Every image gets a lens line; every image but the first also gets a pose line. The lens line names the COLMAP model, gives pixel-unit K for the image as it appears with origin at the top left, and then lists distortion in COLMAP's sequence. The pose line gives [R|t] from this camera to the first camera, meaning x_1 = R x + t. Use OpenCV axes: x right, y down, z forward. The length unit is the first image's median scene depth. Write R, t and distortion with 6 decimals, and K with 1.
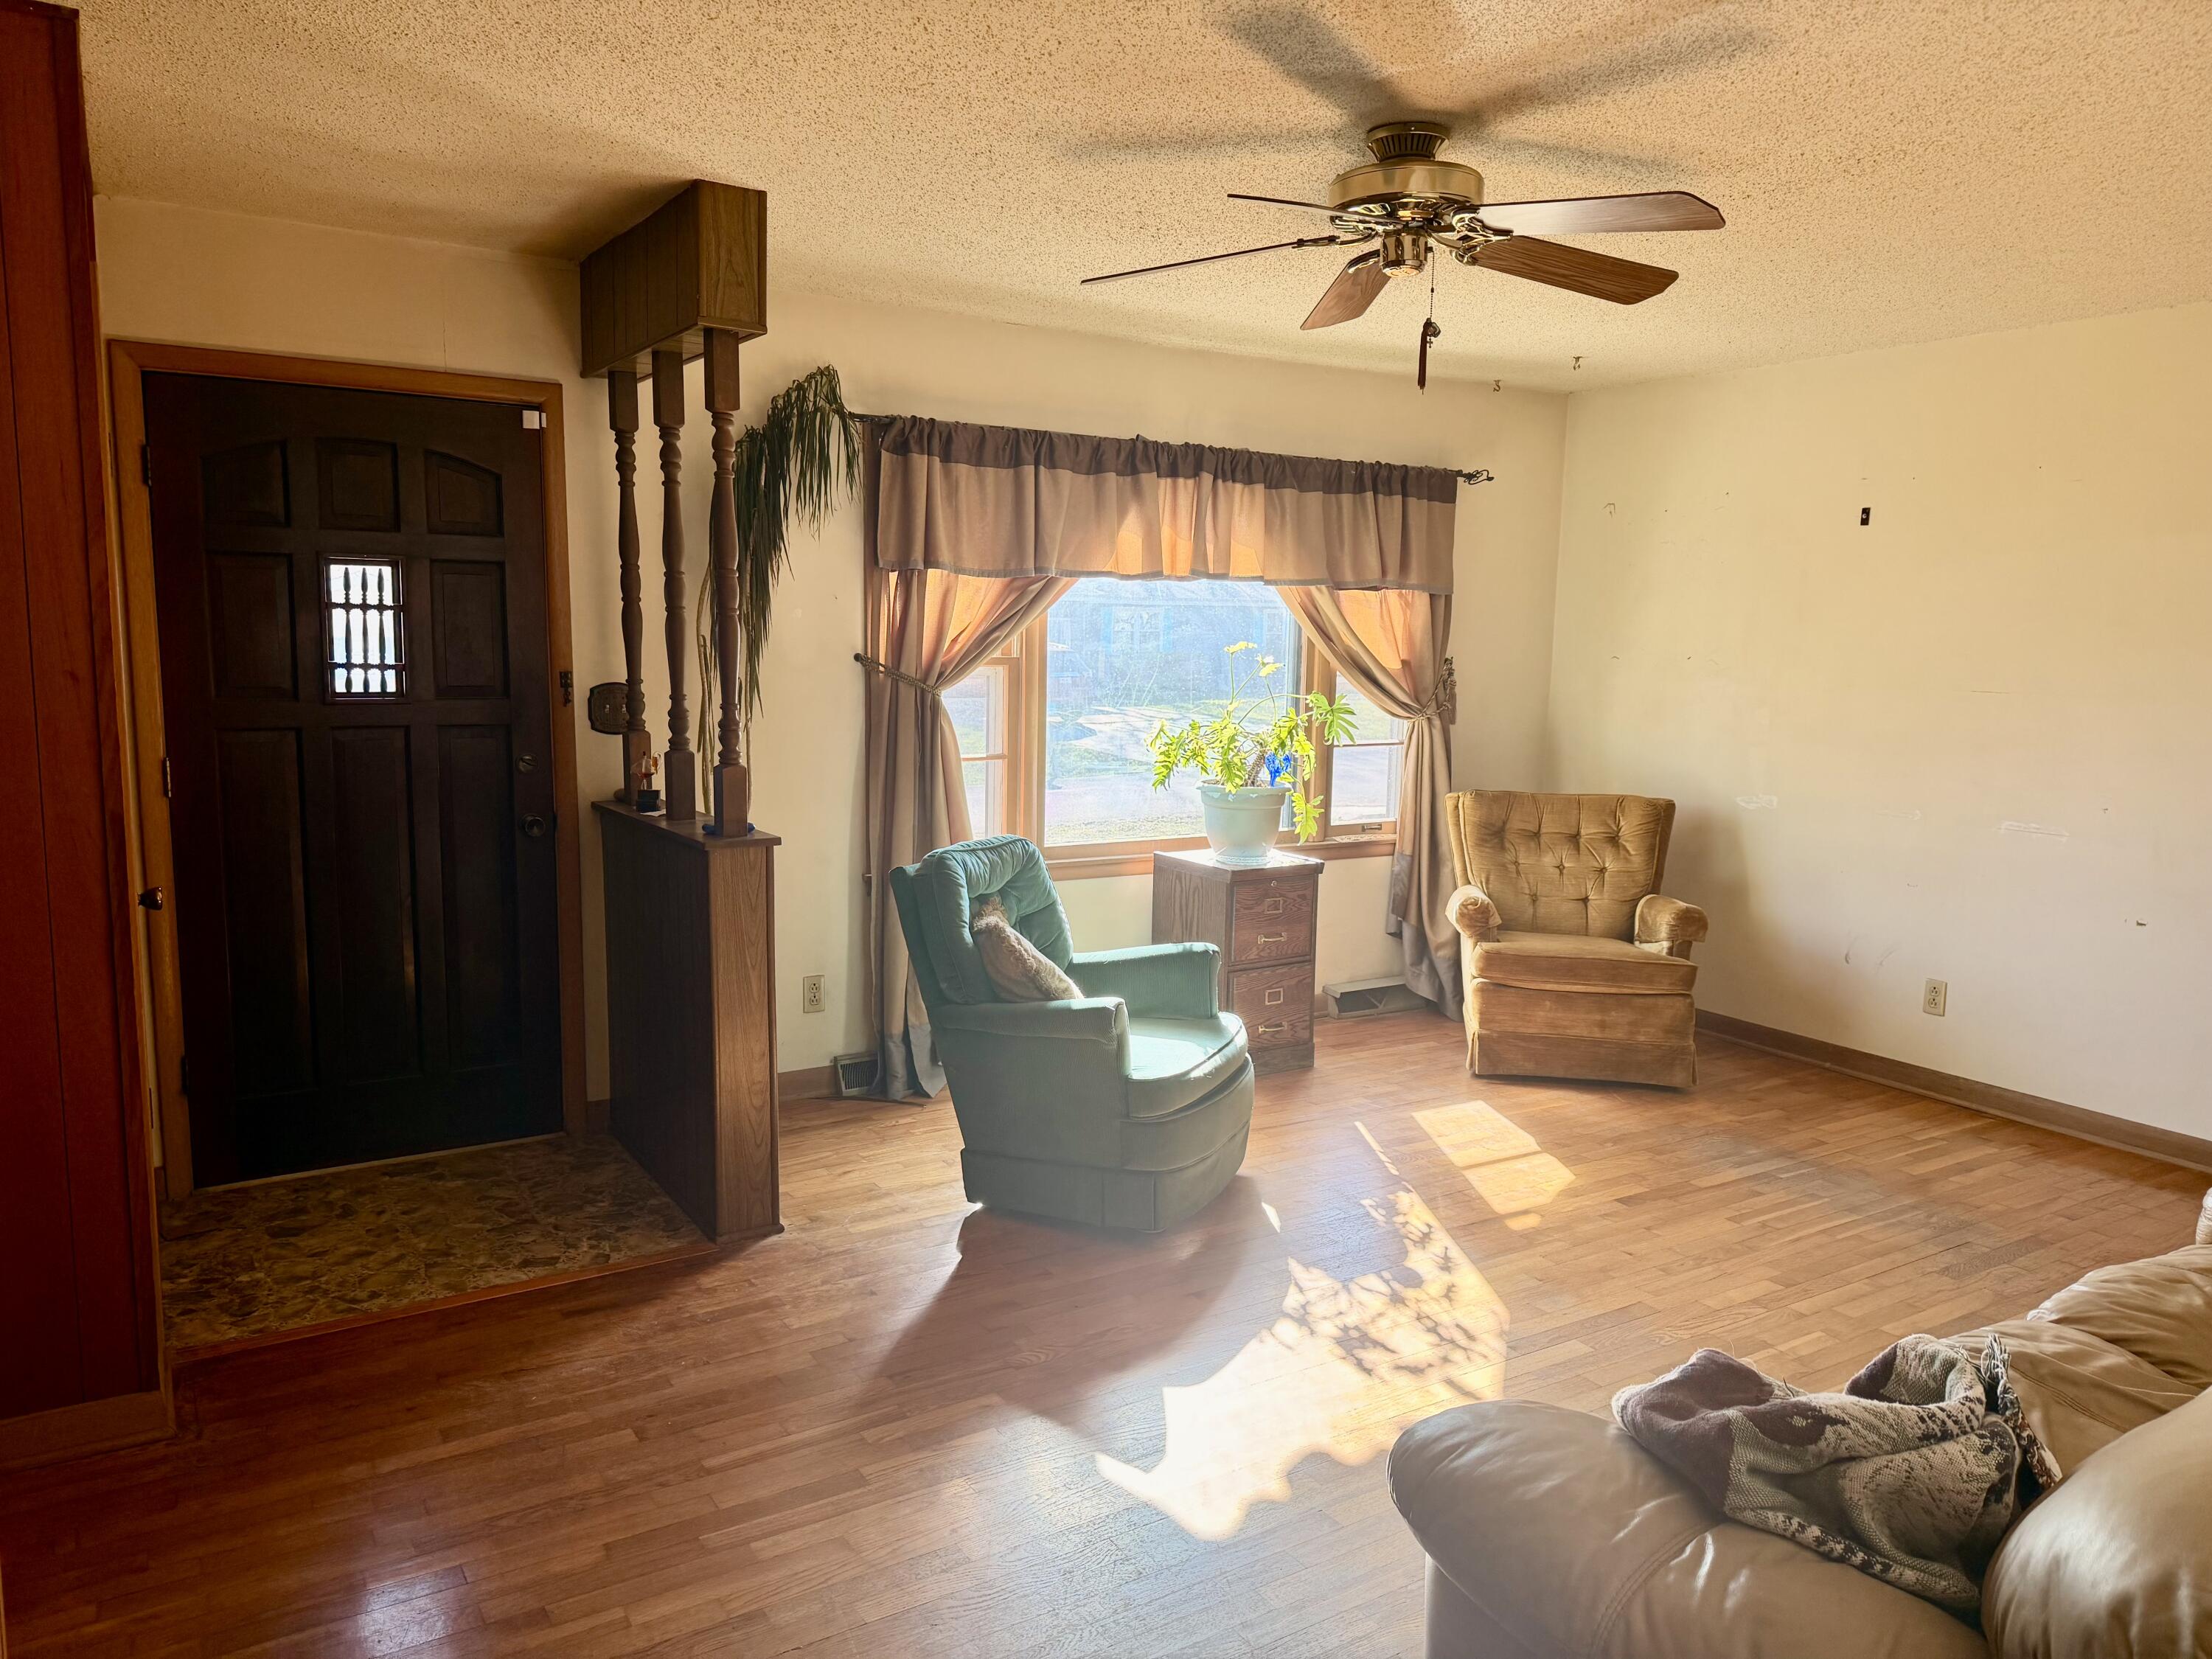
lens RADIAL K [[1552.6, 0, 1103.1], [0, 1552.6, 833.9], [0, 0, 1]] dist [0.035200, 0.000913]
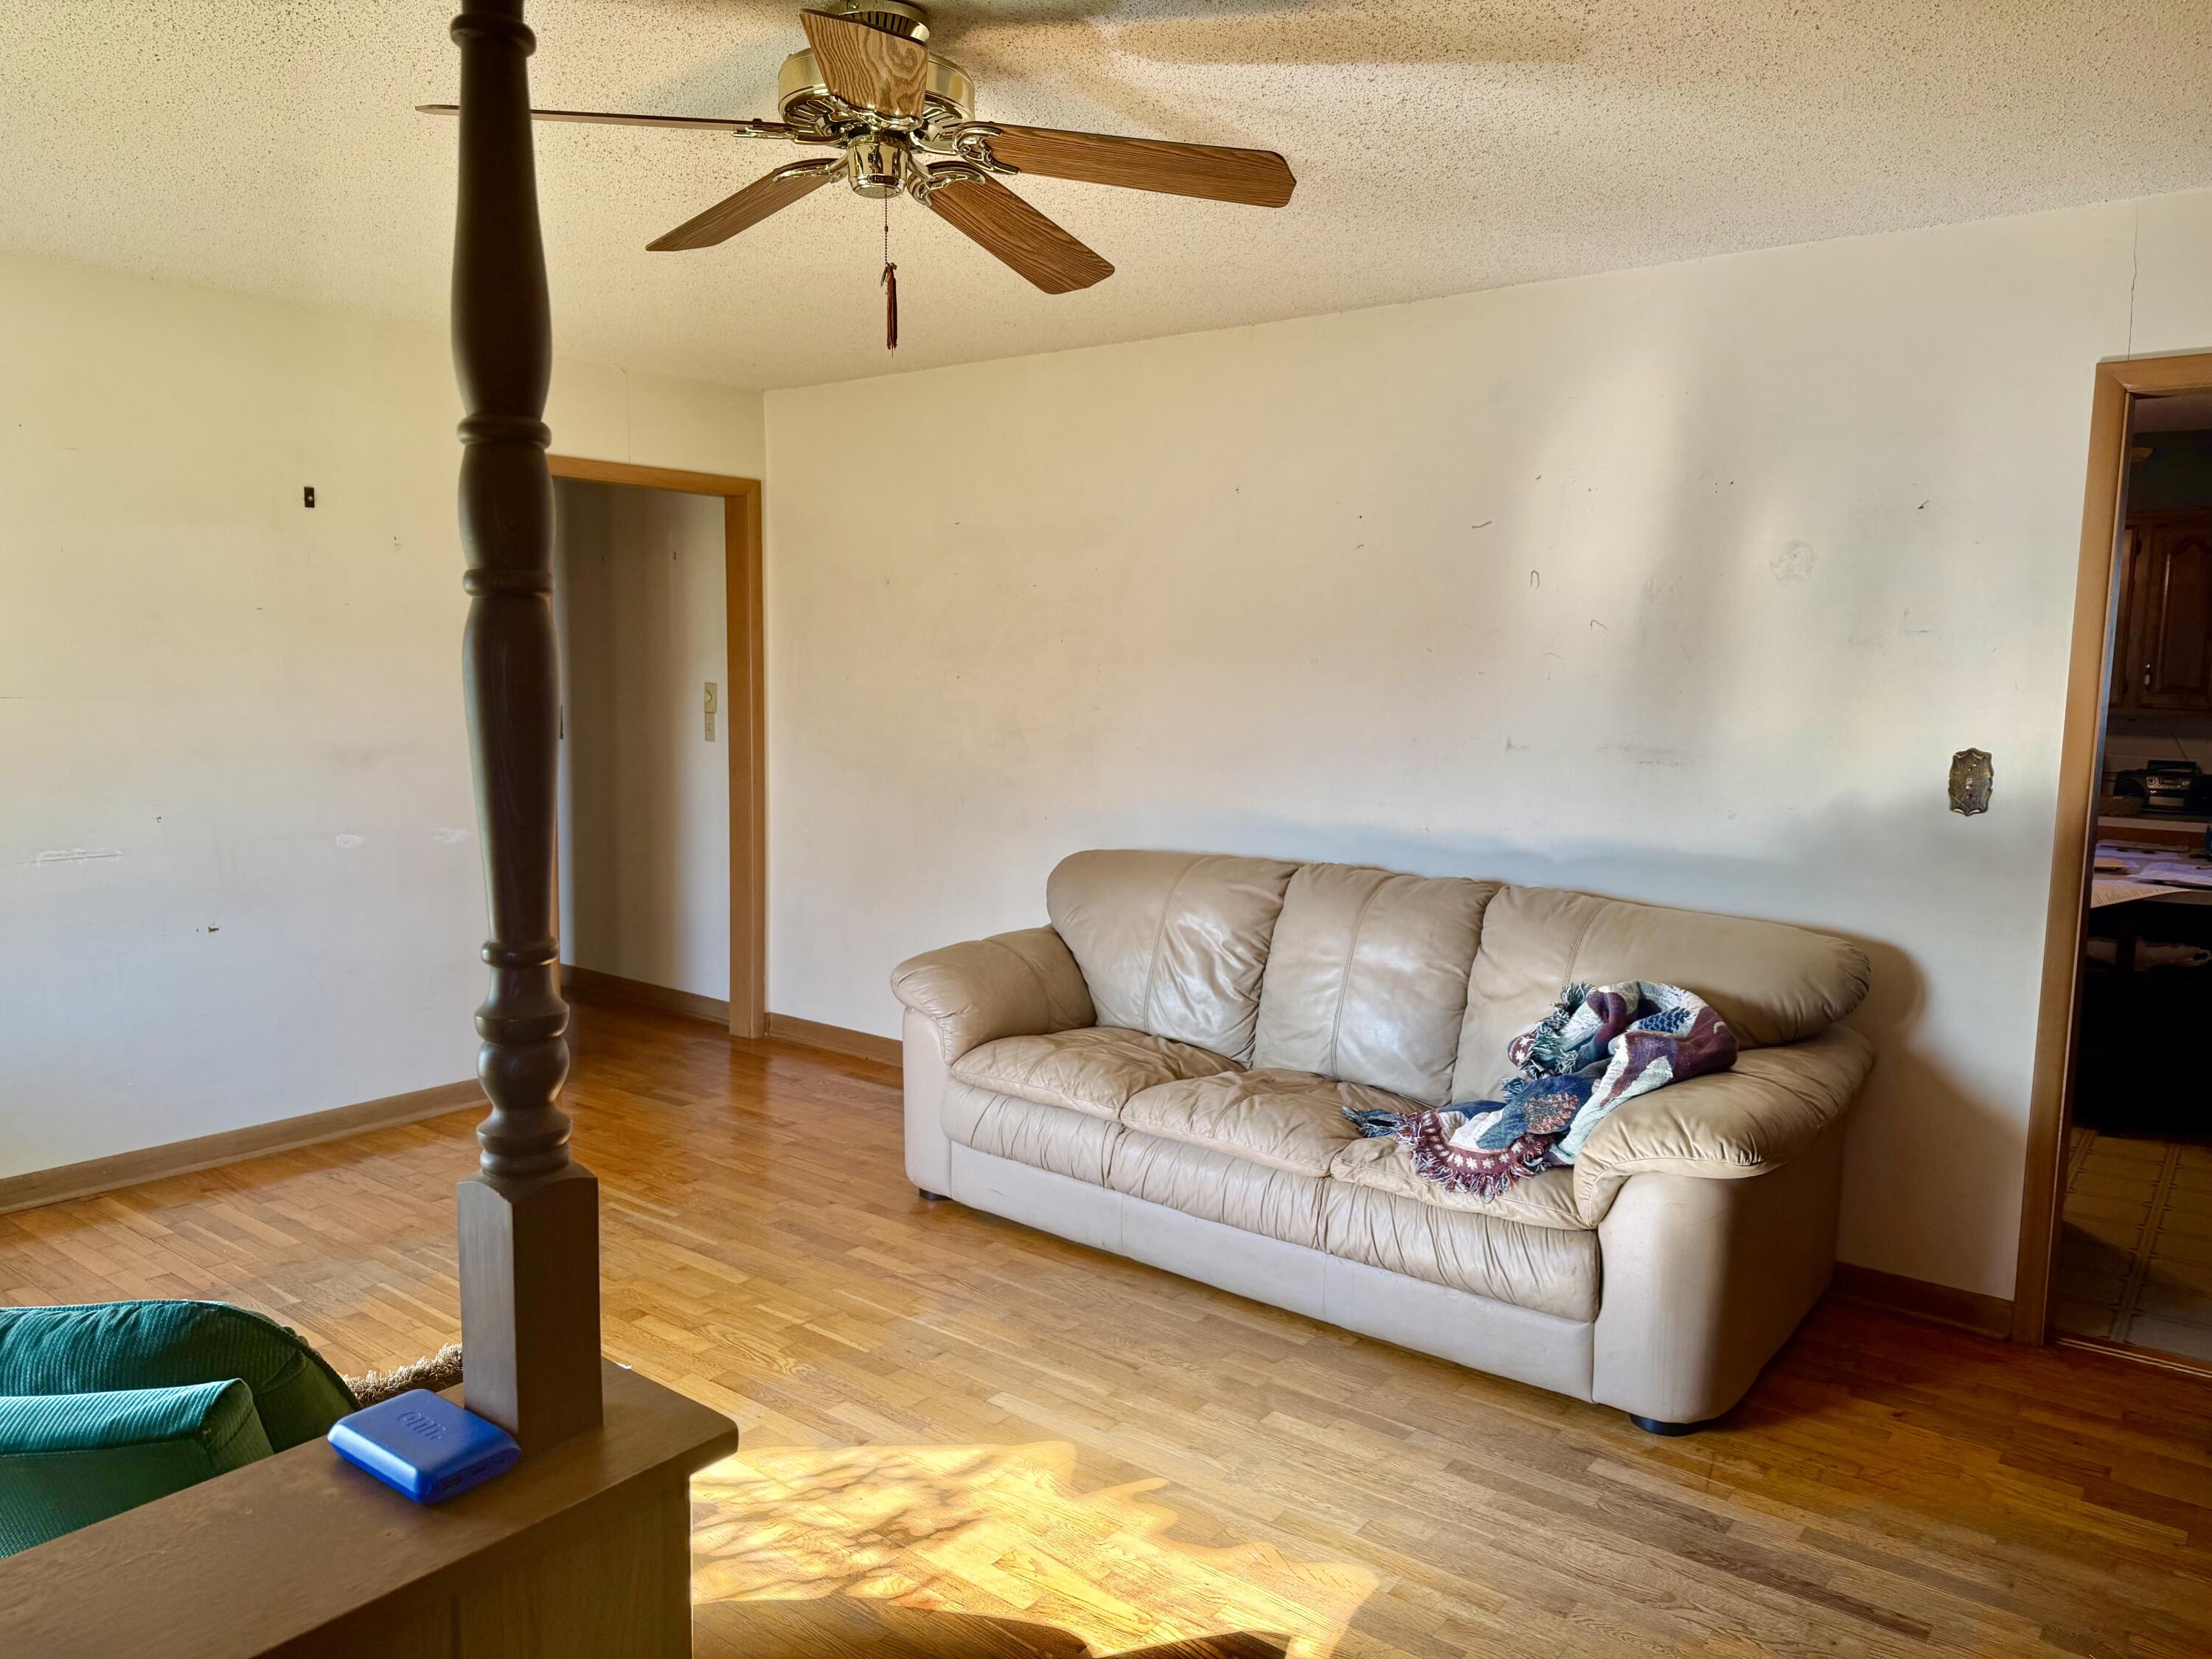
lens RADIAL K [[1552.6, 0, 1104.1], [0, 1552.6, 829.3], [0, 0, 1]] dist [0.035200, 0.000913]
pose [[-0.336271, -0.123665, 0.933611, -0.503562], [0.092697, 0.982181, 0.163487, -0.133464], [-0.937192, 0.141518, -0.318815, 0.952256]]
